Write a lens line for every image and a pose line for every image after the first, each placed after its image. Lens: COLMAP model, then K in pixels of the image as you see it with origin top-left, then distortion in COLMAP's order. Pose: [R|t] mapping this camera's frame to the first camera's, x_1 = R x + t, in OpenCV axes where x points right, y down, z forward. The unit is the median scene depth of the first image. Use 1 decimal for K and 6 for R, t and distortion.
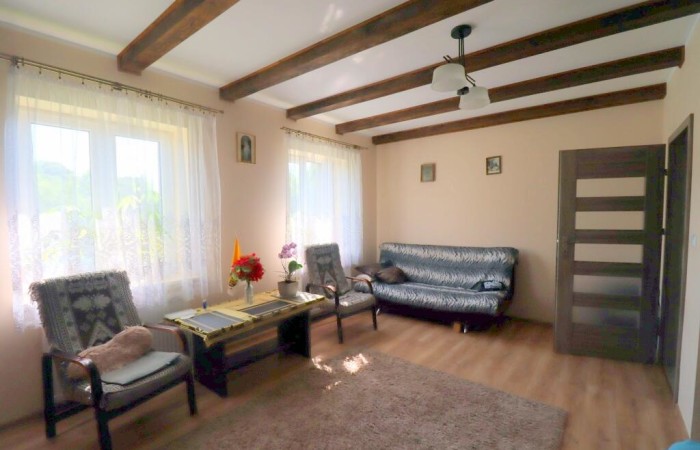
lens RADIAL K [[317.9, 0, 350.0], [0, 317.9, 225.0], [0, 0, 1]] dist [-0.002698, -0.000169]
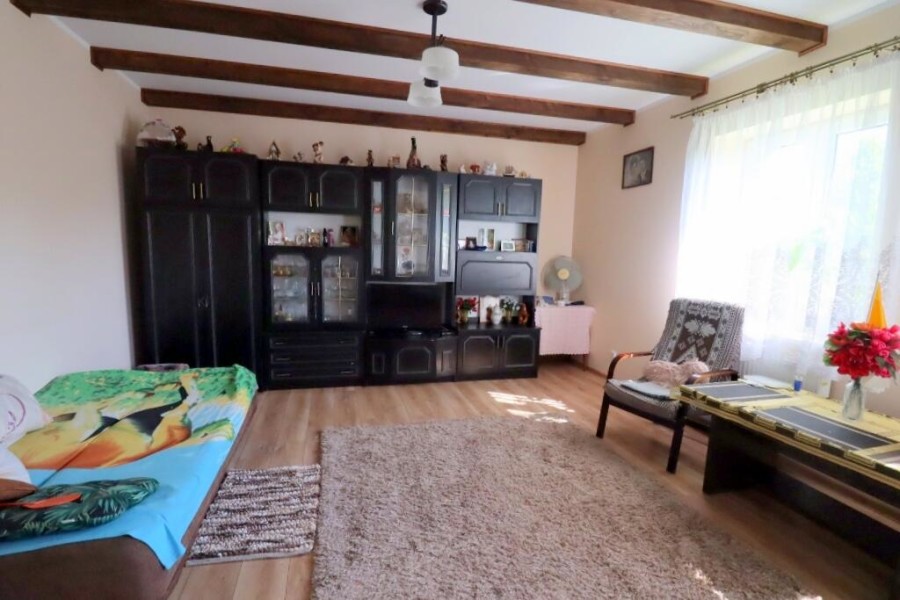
lens RADIAL K [[448.1, 0, 450.0], [0, 448.1, 300.0], [0, 0, 1]] dist [0.001977, 0.000391]
pose [[-0.591708, 0.102491, -0.799611, 0.796617], [-0.026277, 0.988906, 0.146199, -0.037219], [0.805724, 0.107518, -0.582450, 1.136958]]
